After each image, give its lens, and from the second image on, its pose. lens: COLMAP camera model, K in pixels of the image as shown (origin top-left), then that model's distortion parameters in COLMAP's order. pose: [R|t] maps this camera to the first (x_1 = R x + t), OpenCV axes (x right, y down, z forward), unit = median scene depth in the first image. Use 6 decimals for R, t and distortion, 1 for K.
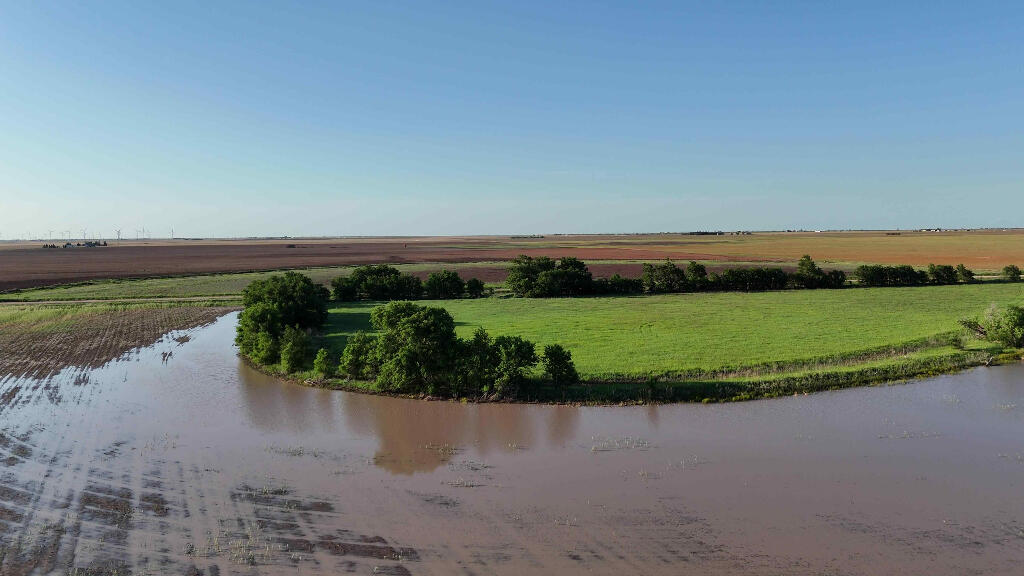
lens RADIAL K [[757.9, 0, 512.0], [0, 757.9, 288.0], [0, 0, 1]] dist [0.090410, -0.114137]
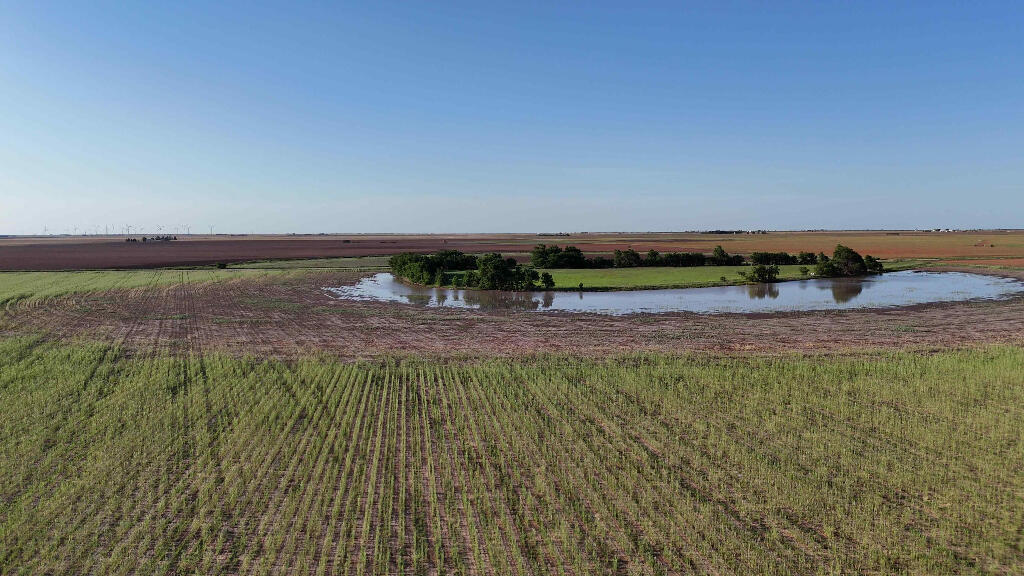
lens RADIAL K [[757.9, 0, 512.0], [0, 757.9, 288.0], [0, 0, 1]] dist [0.090410, -0.114137]
pose [[0.999269, 0.008945, -0.037165, 0.012591], [-0.008846, 0.999957, 0.002828, 0.043857], [0.037189, -0.002497, 0.999305, -0.586687]]
